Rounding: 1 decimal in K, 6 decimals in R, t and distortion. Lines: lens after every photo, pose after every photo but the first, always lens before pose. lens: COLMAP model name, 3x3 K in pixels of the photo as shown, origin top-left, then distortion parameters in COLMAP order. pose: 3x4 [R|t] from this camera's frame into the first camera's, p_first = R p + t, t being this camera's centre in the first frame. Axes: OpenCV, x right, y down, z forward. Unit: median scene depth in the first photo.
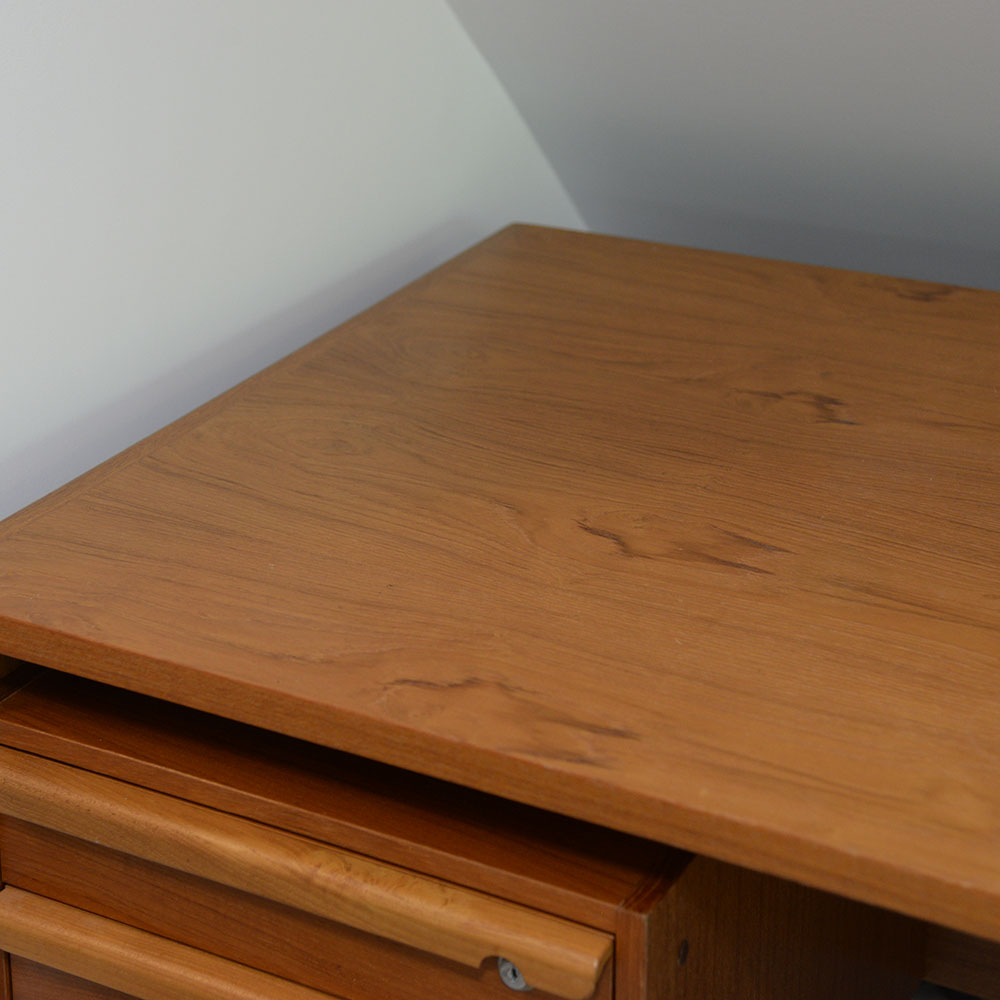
lens RADIAL K [[2299.6, 0, 498.7], [0, 2299.6, 499.4], [0, 0, 1]] dist [0.262362, 0.000000]
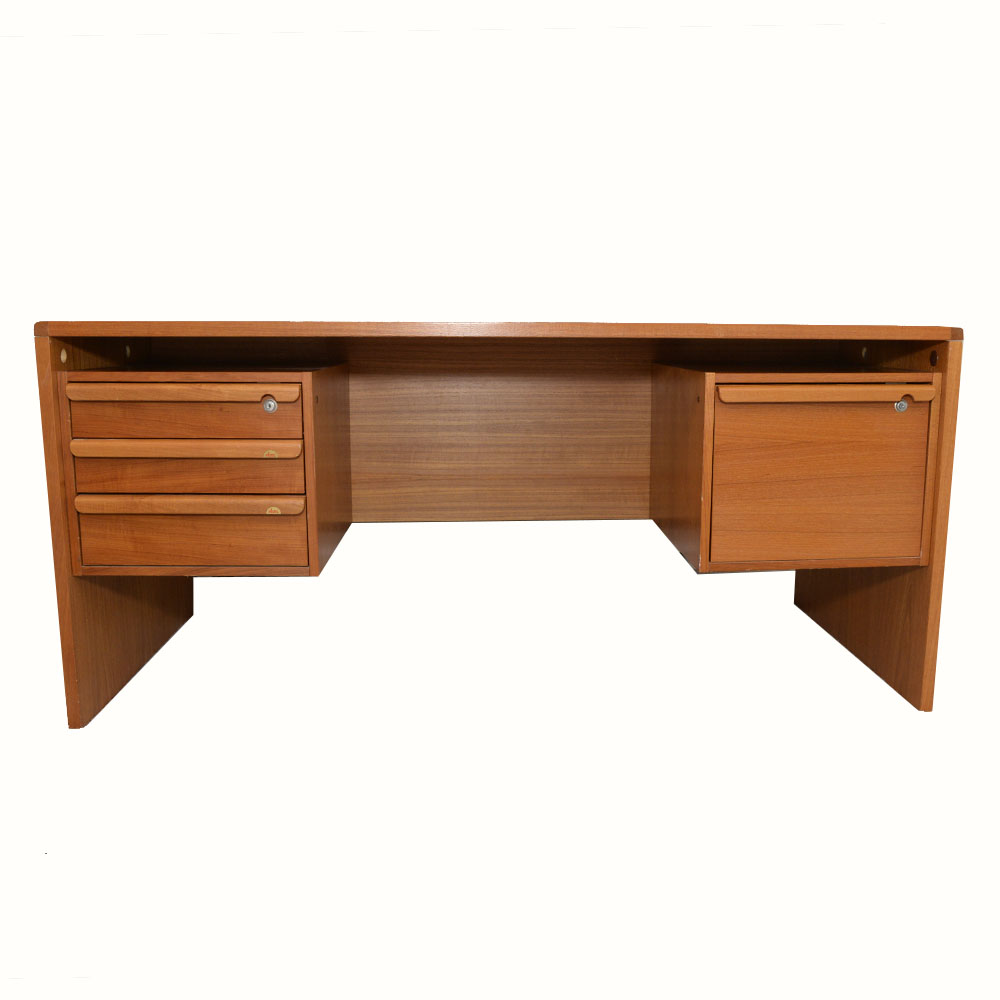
lens RADIAL K [[967.7, 0, 542.6], [0, 967.7, 494.3], [0, 0, 1]] dist [-0.089361, 0.000000]
pose [[0.848806, -0.087832, 0.521357, -0.382558], [0.219200, 0.955822, -0.195848, 0.671237], [-0.481122, 0.280519, 0.830560, -0.273649]]
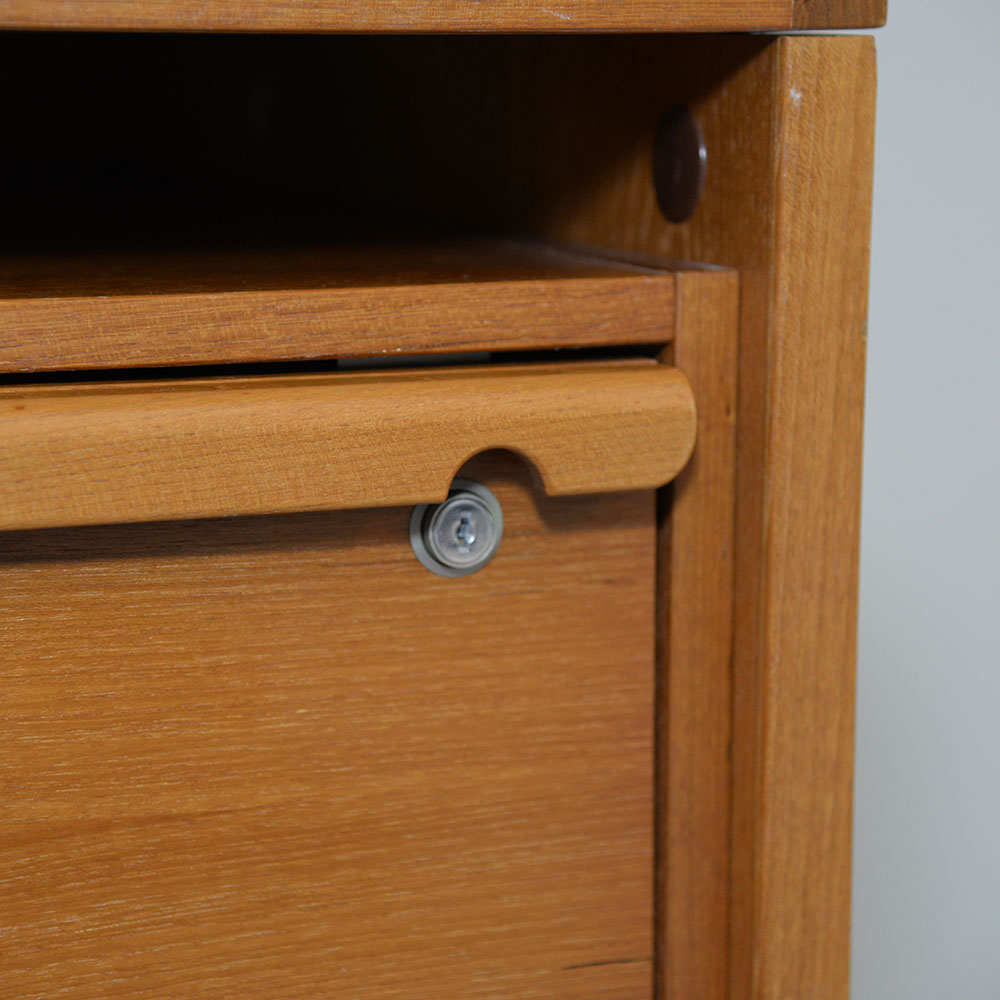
lens RADIAL K [[3419.0, 0, 498.0], [0, 3419.0, 498.7], [0, 0, 1]] dist [0.484851, 0.000000]
pose [[0.634126, -0.109821, 0.765391, 0.307274], [0.315540, 0.940444, -0.126487, 0.467192], [-0.705917, 0.321721, 0.631013, 0.175148]]
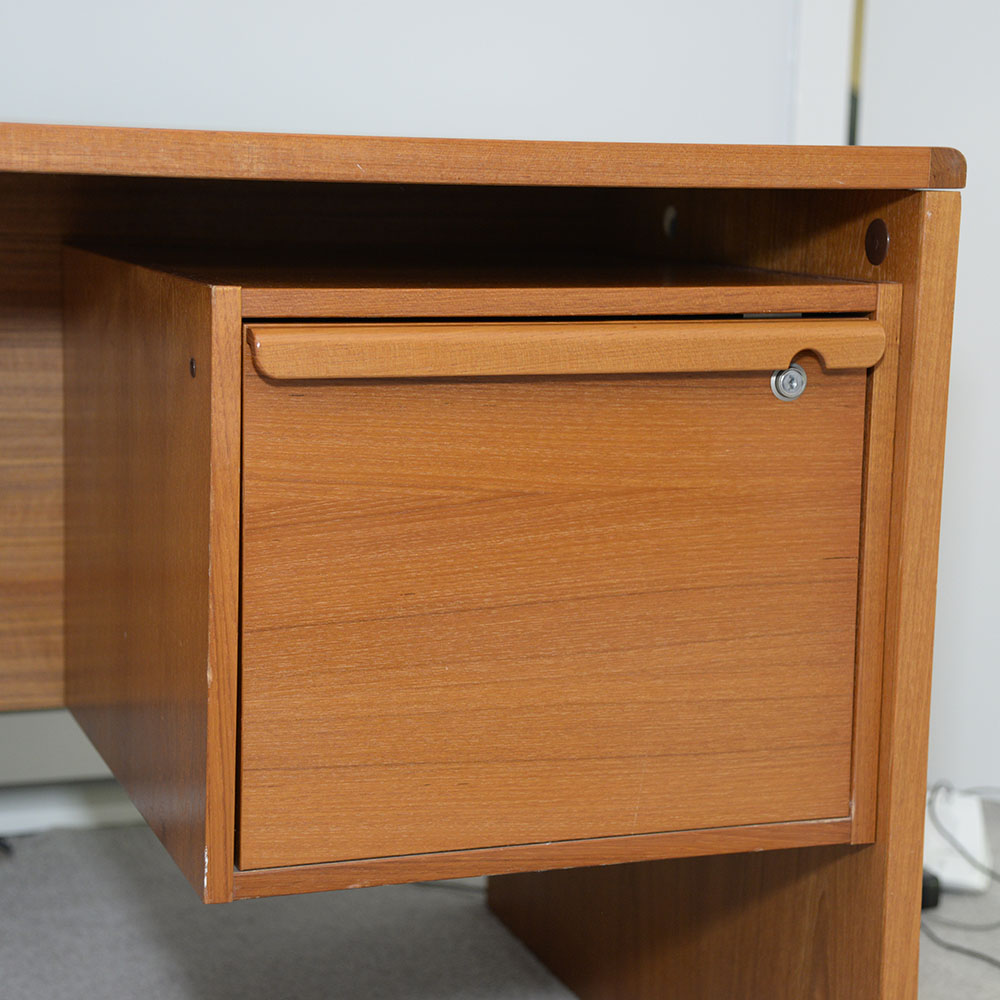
lens RADIAL K [[2299.6, 0, 498.4], [0, 2299.6, 496.2], [0, 0, 1]] dist [0.262362, 0.000000]
pose [[0.676883, -0.091642, 0.730363, -0.142186], [0.285388, 0.947283, -0.145631, 0.568297], [-0.678515, 0.307012, 0.667354, -0.054375]]
